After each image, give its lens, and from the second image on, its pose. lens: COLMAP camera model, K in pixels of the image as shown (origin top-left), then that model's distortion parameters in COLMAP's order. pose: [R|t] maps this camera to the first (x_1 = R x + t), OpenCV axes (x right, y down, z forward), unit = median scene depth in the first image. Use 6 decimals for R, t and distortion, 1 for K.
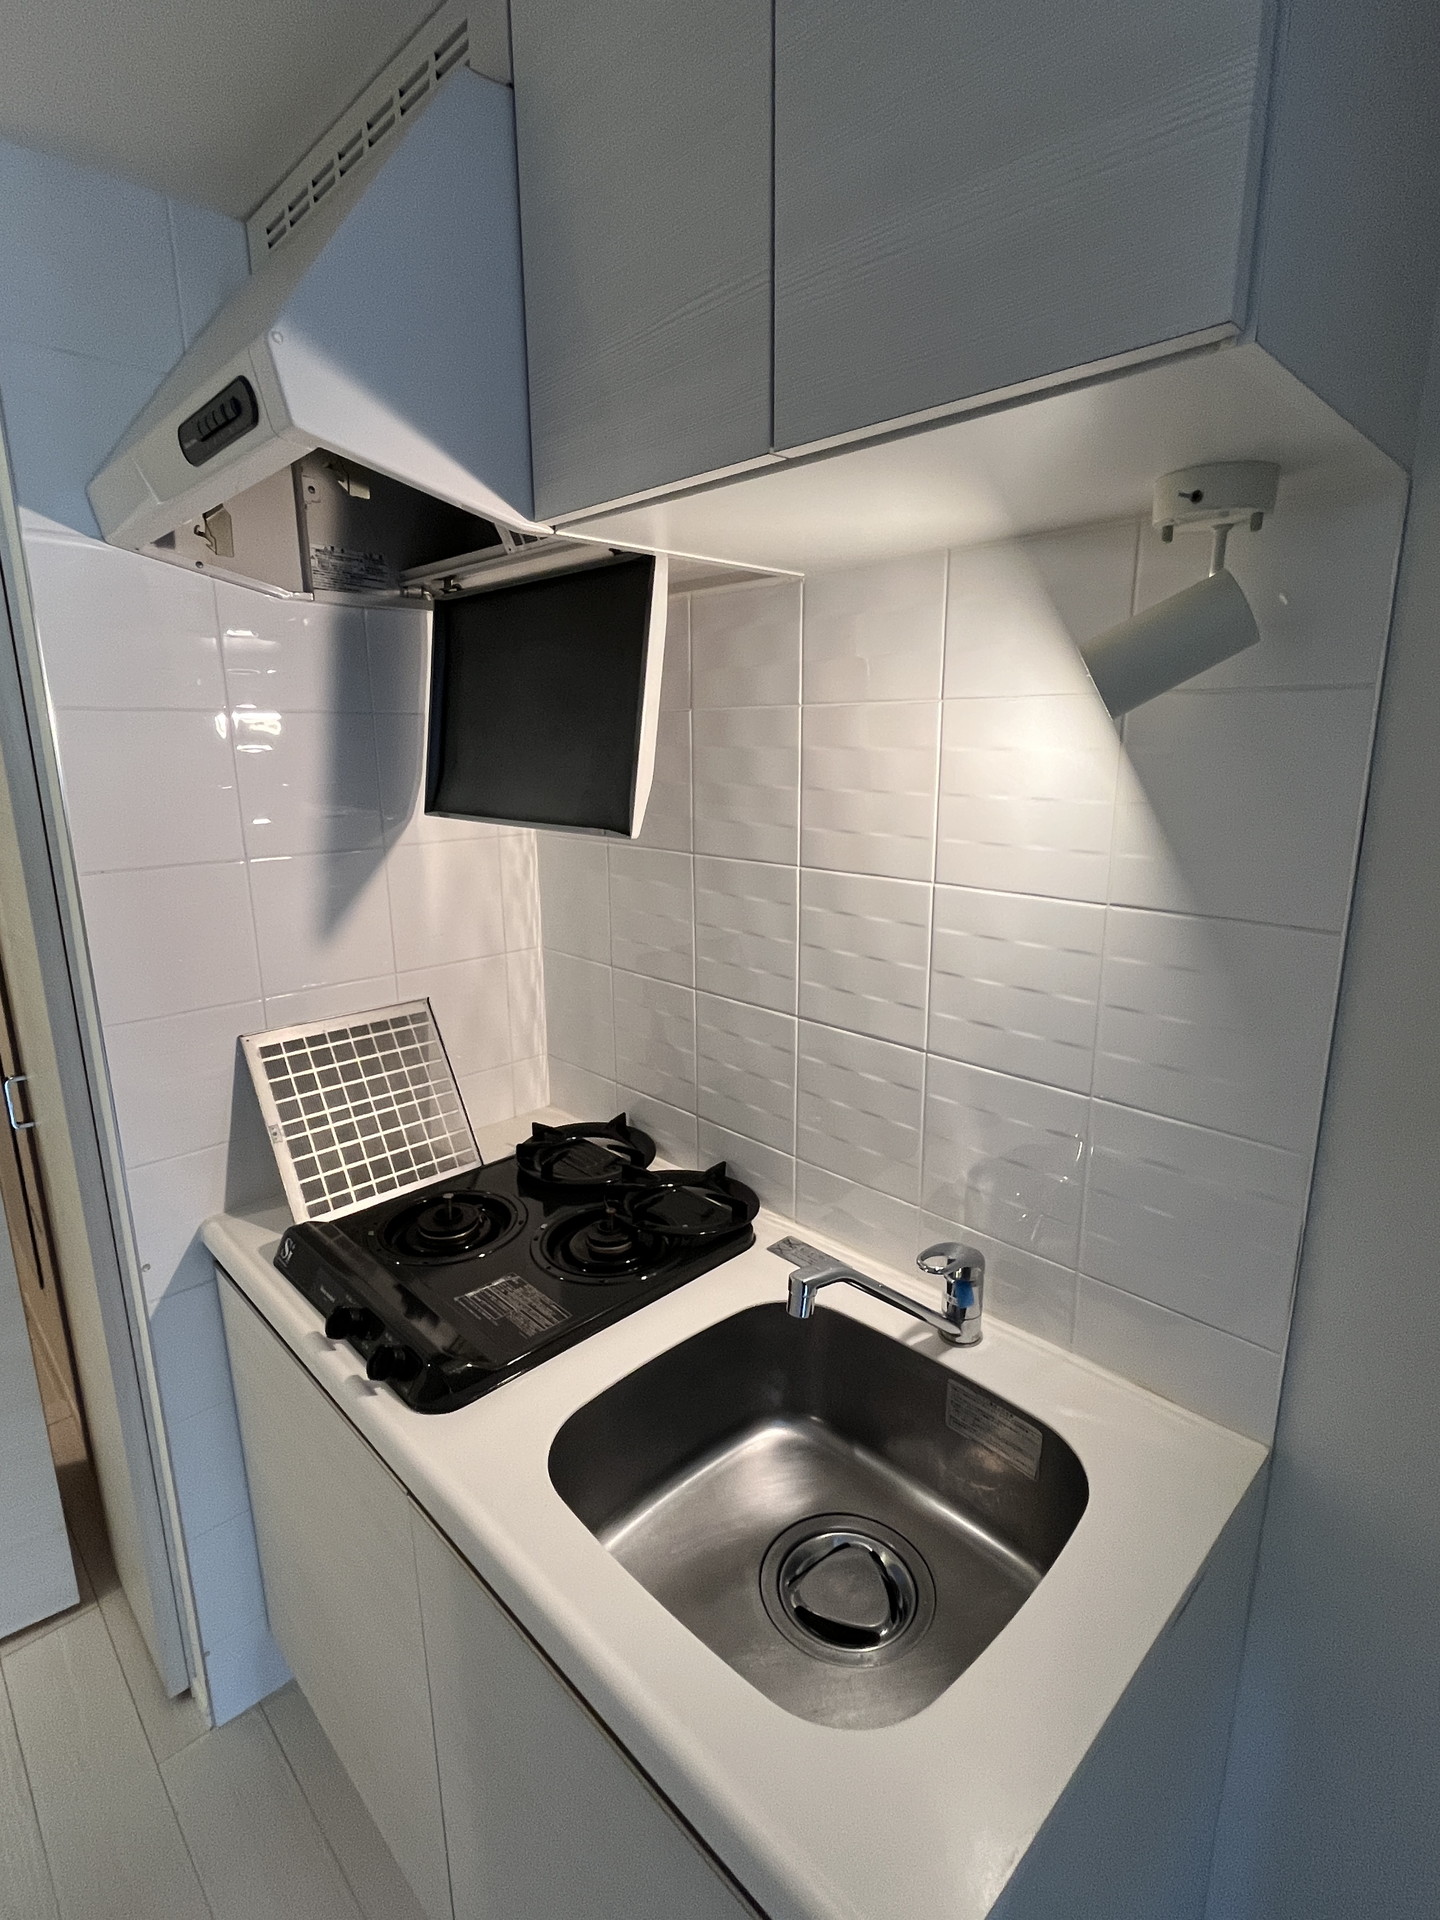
lens RADIAL K [[940.1, 0, 724.1], [0, 940.1, 956.5], [0, 0, 1]] dist [0.000344, -0.000300]
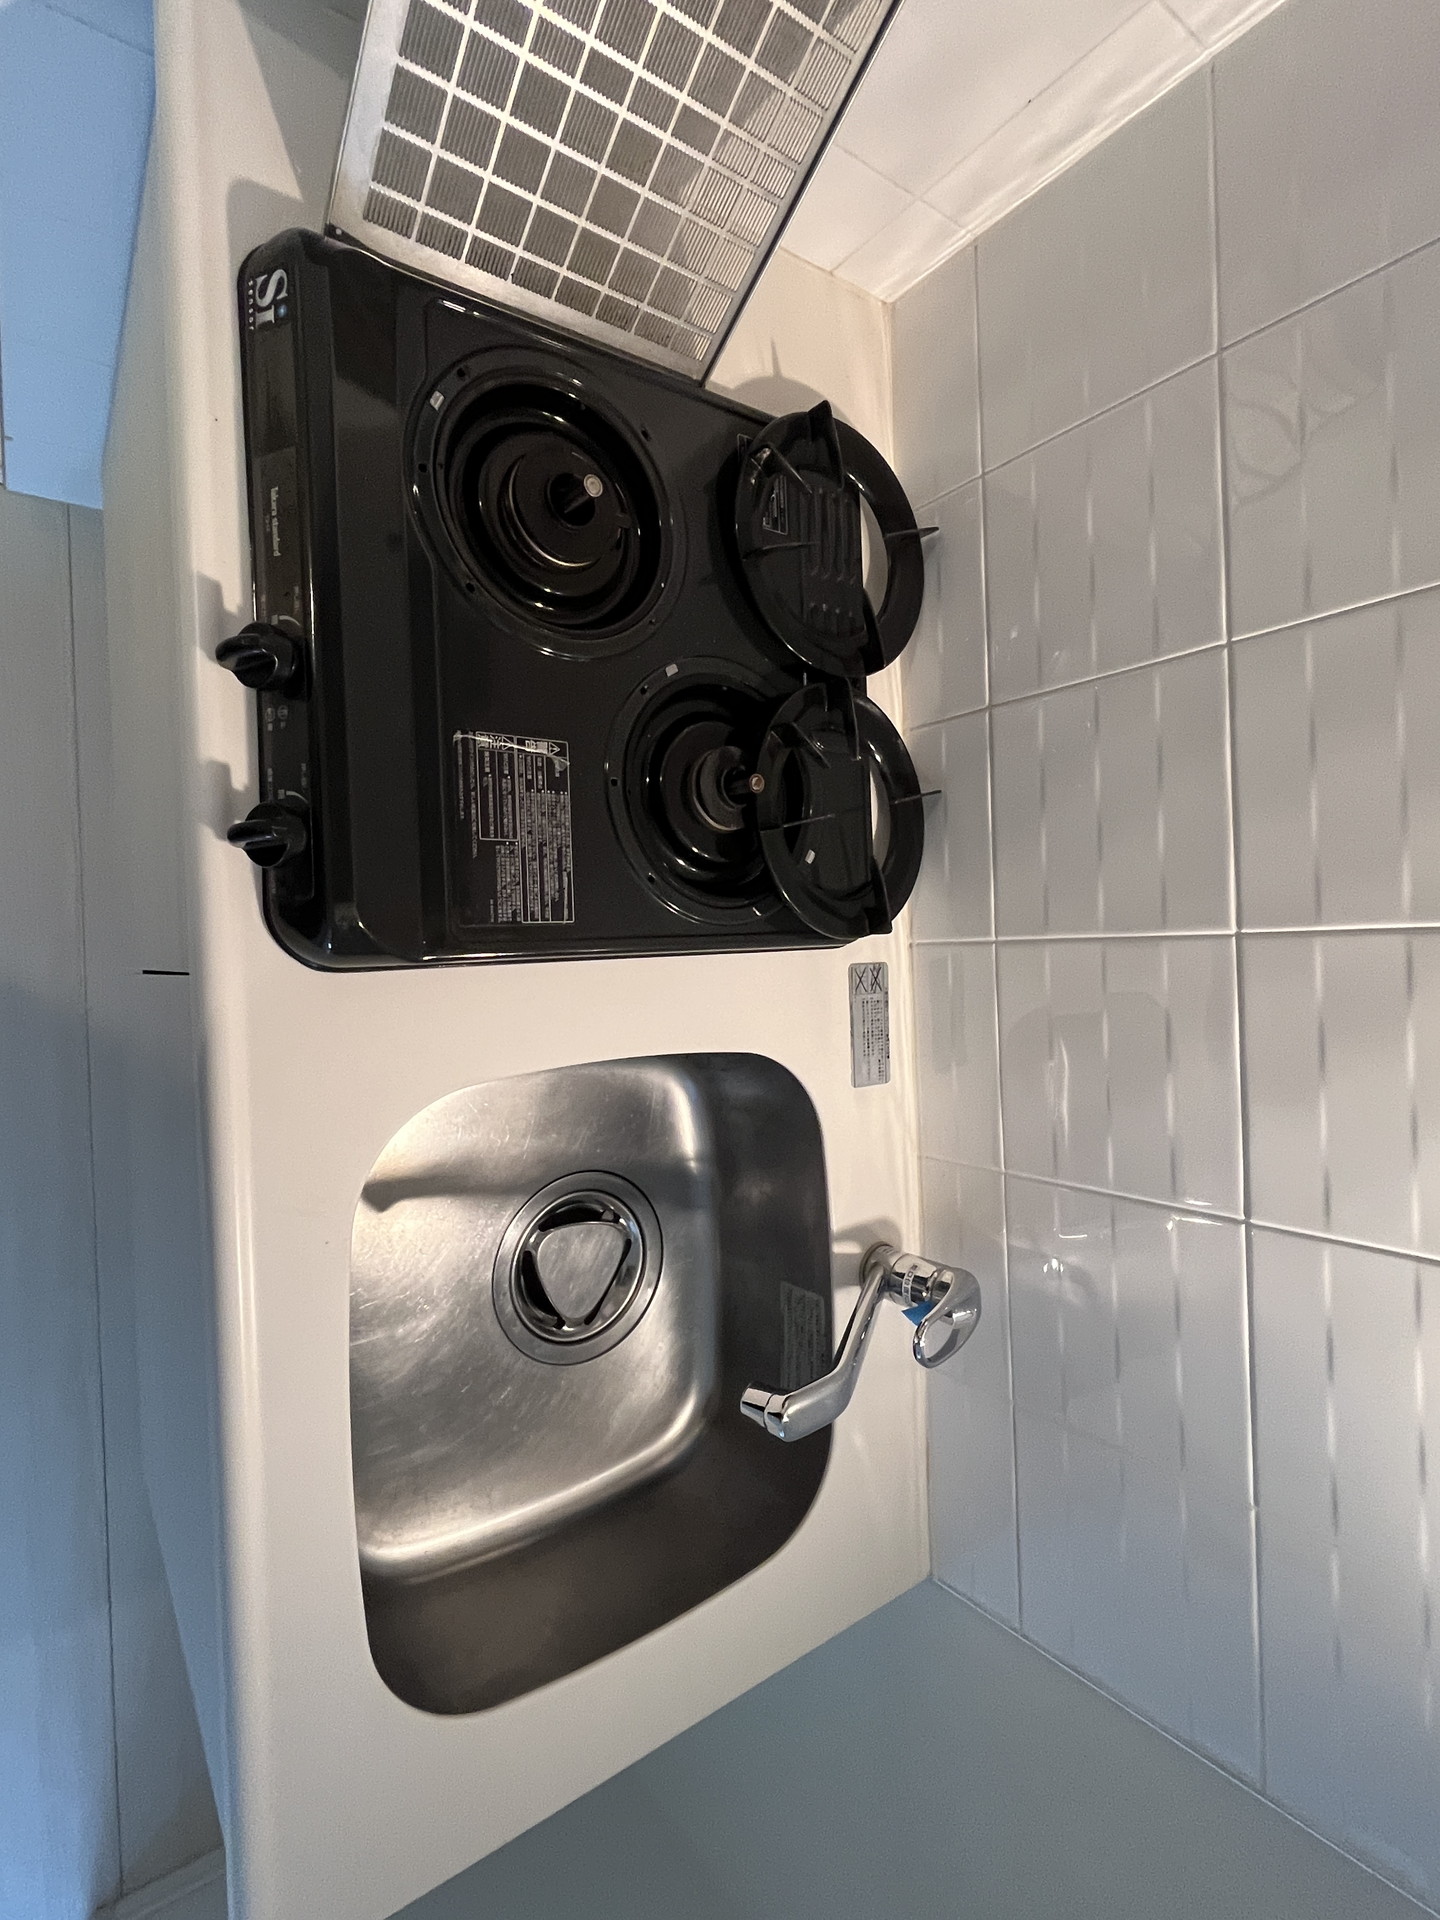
lens RADIAL K [[940.1, 0, 724.1], [0, 940.1, 956.5], [0, 0, 1]] dist [0.000344, -0.000300]
pose [[0.595840, 0.675297, 0.434682, -0.283357], [-0.705017, 0.180618, 0.685805, -0.082604], [0.384611, -0.715088, 0.583715, 0.531498]]
